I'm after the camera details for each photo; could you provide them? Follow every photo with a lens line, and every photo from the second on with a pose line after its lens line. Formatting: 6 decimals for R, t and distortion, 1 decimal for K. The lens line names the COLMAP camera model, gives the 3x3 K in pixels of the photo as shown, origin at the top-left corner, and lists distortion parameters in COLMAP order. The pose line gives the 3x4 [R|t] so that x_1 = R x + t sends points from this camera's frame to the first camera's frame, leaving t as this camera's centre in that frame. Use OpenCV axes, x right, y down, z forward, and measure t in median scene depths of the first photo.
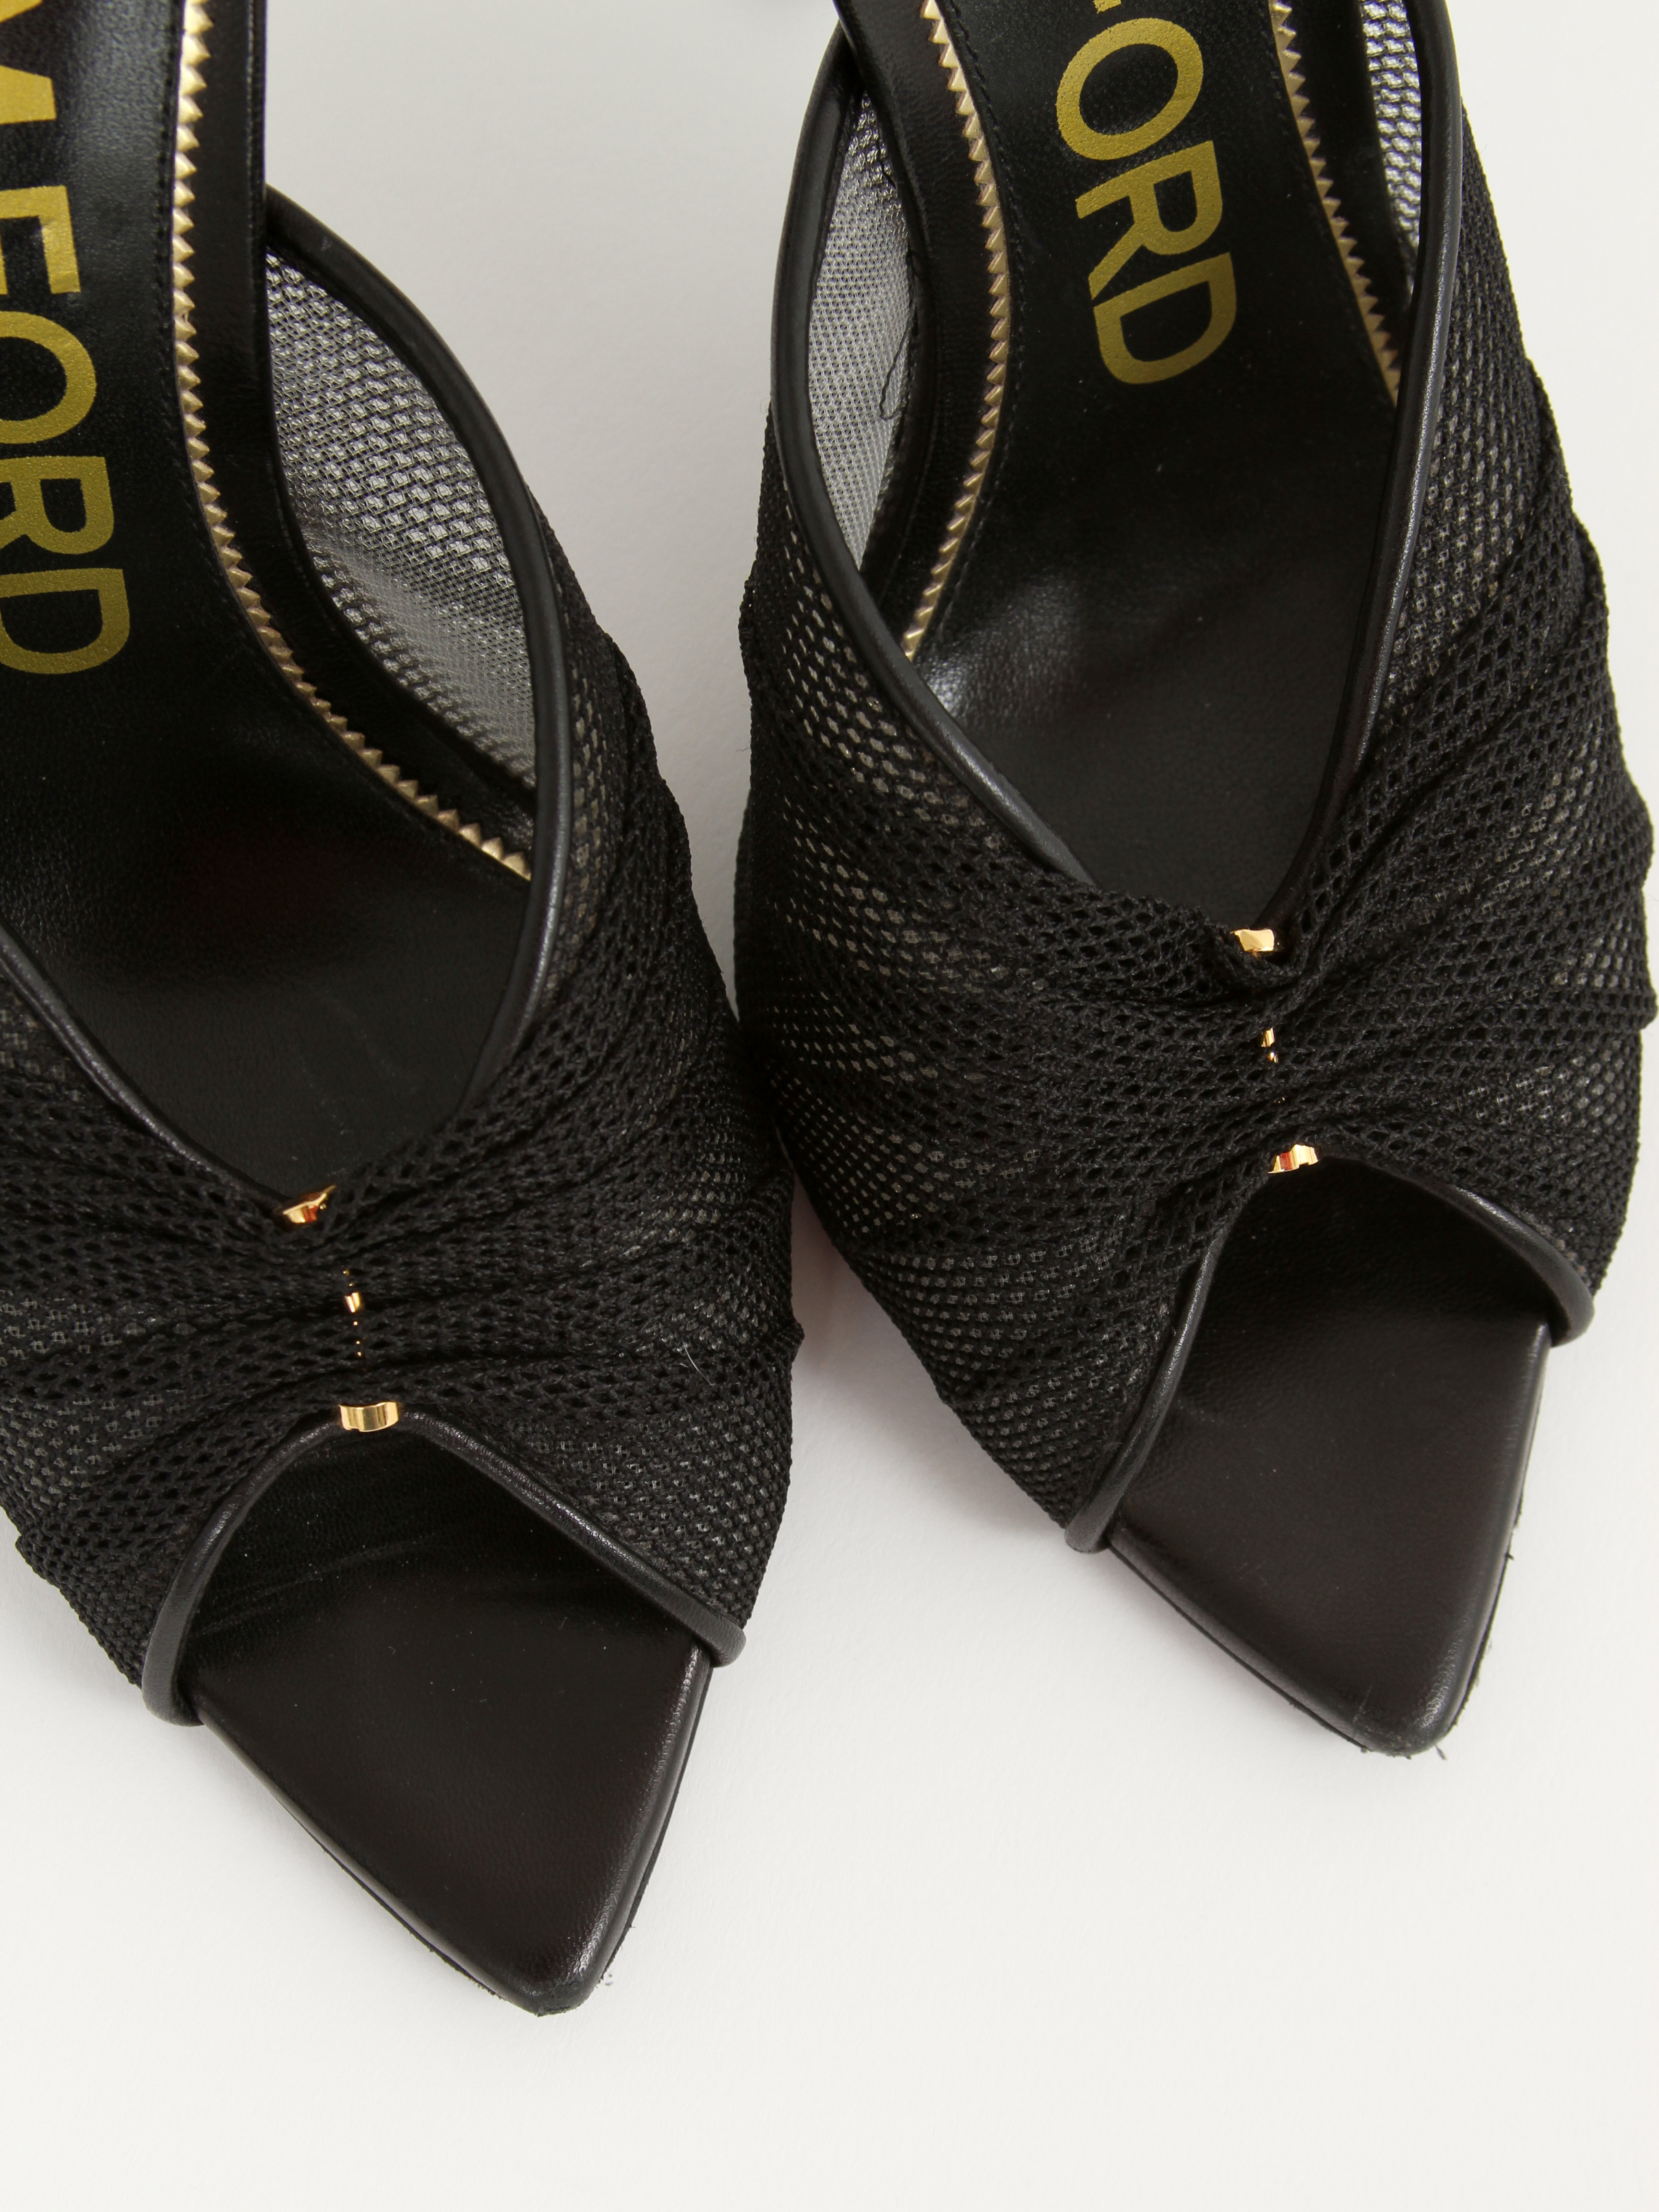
lens RADIAL K [[4611.8, 0, 792.2], [0, 4611.8, 1105.4], [0, 0, 1]] dist [-0.069981, 0.357886]
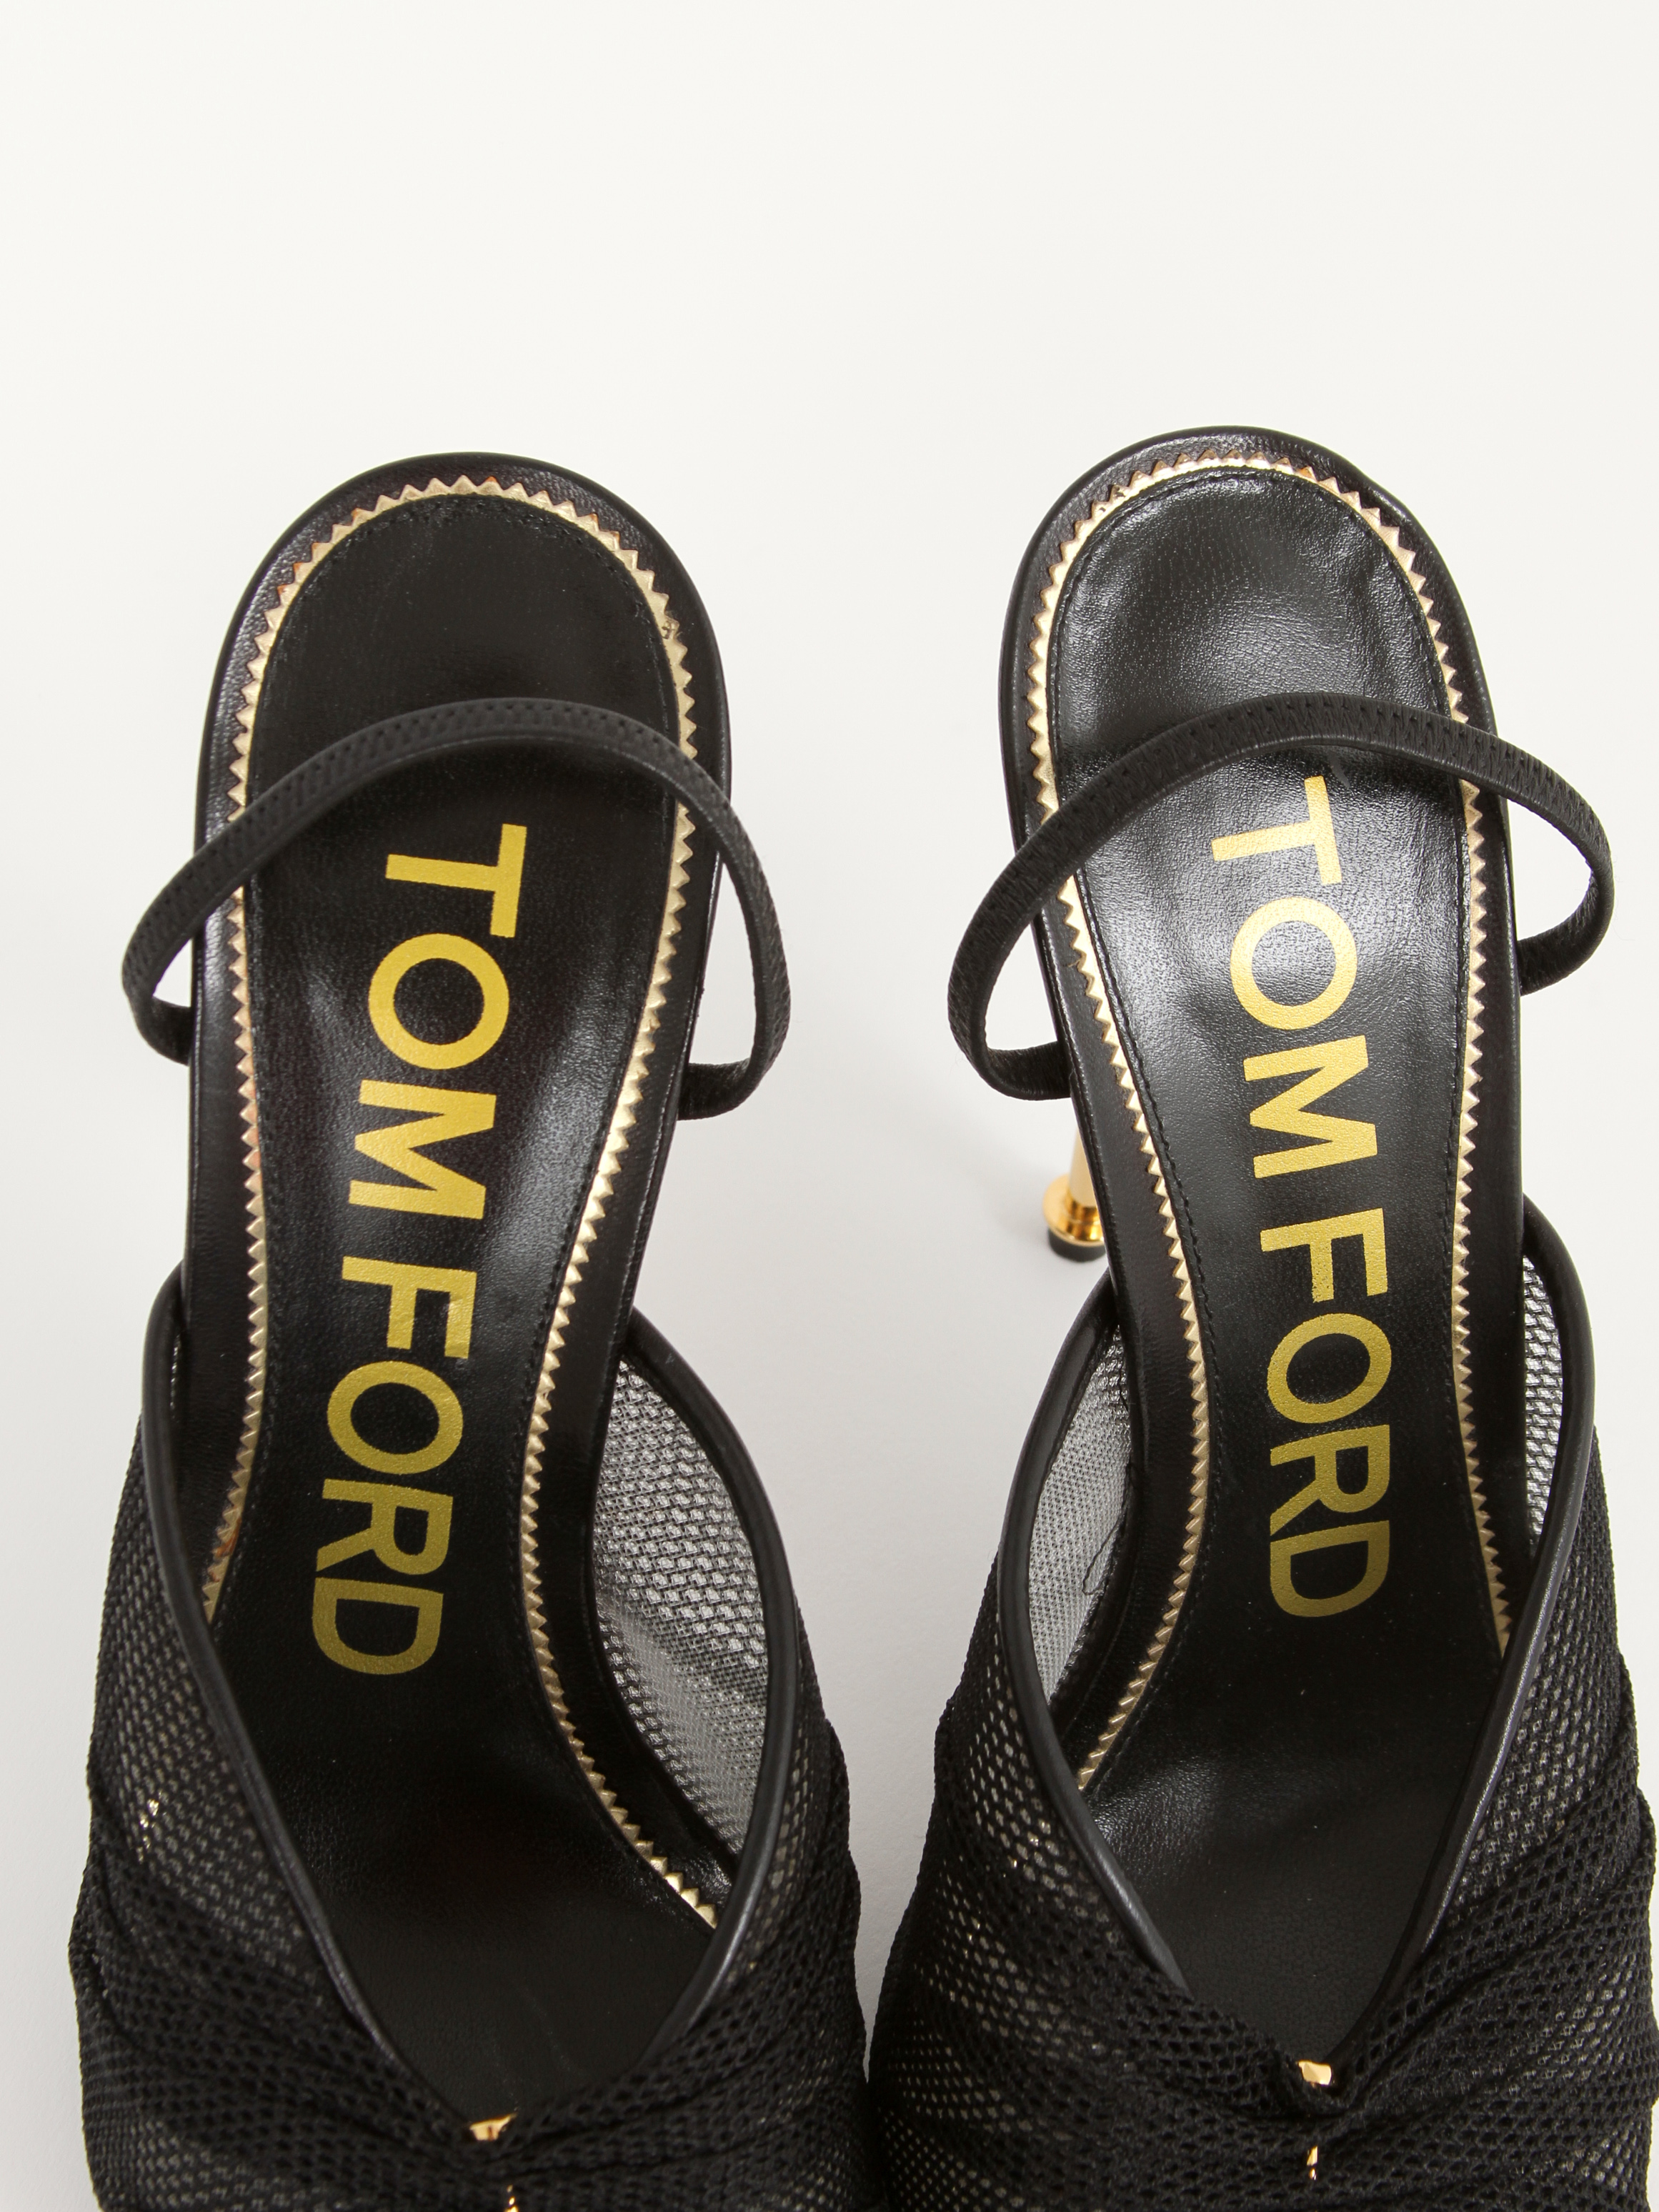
lens RADIAL K [[4611.4, 0, 792.2], [0, 4611.4, 1105.4], [0, 0, 1]] dist [-0.069981, 0.357886]
pose [[0.980602, 0.185285, -0.063944, -0.001852], [-0.195872, 0.938487, -0.284389, 0.092865], [0.007318, 0.291397, 0.956574, -0.204068]]
